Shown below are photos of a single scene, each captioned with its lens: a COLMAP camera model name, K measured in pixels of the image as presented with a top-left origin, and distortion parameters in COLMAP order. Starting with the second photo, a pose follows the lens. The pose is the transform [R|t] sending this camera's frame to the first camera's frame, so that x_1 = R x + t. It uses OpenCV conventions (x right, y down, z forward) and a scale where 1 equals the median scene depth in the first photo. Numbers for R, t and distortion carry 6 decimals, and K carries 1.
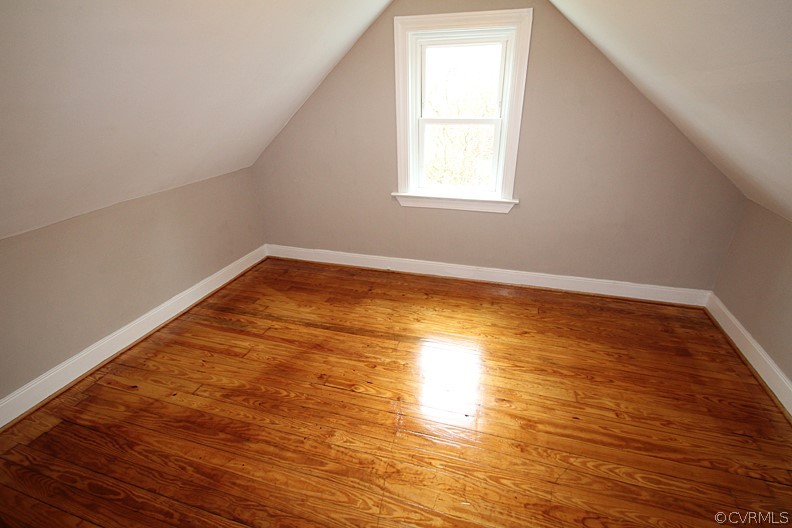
lens RADIAL K [[373.9, 0, 411.7], [0, 373.9, 264.0], [0, 0, 1]] dist [-0.004012, -0.000896]
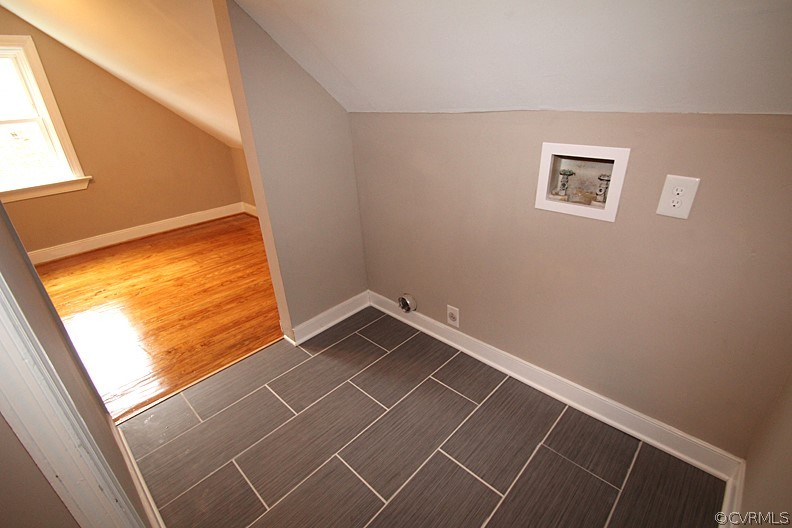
lens RADIAL K [[373.9, 0, 411.7], [0, 373.9, 264.0], [0, 0, 1]] dist [-0.004012, -0.000896]
pose [[0.457517, -0.390053, 0.799085, -0.505028], [0.394290, 0.894468, 0.210861, 0.378068], [-0.797003, 0.218598, 0.563029, -0.793410]]
